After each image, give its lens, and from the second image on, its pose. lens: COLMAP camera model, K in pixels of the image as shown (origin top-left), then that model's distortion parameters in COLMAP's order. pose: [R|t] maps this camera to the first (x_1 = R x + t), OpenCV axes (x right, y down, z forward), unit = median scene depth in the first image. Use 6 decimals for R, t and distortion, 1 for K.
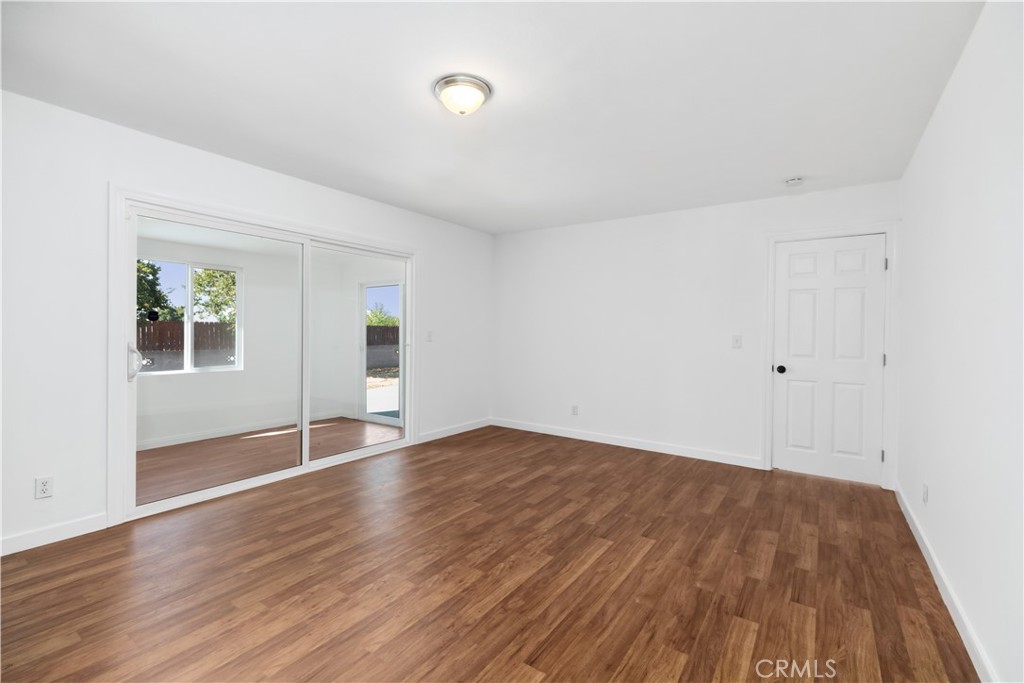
lens RADIAL K [[457.8, 0, 500.5], [0, 457.8, 314.9], [0, 0, 1]] dist [0.001279, 0.000779]
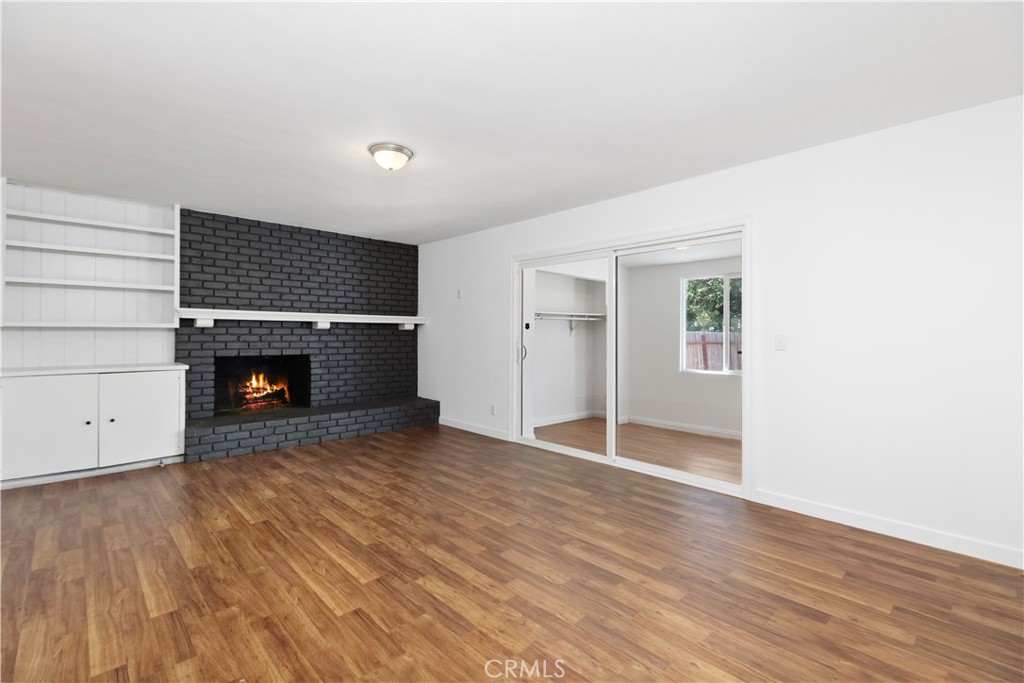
lens RADIAL K [[457.8, 0, 510.4], [0, 457.8, 337.5], [0, 0, 1]] dist [0.001279, 0.000779]
pose [[-0.186721, -0.002484, -0.982410, 1.157986], [0.031044, 0.999482, -0.008428, 0.072006], [0.981922, -0.032072, -0.186547, 1.631077]]
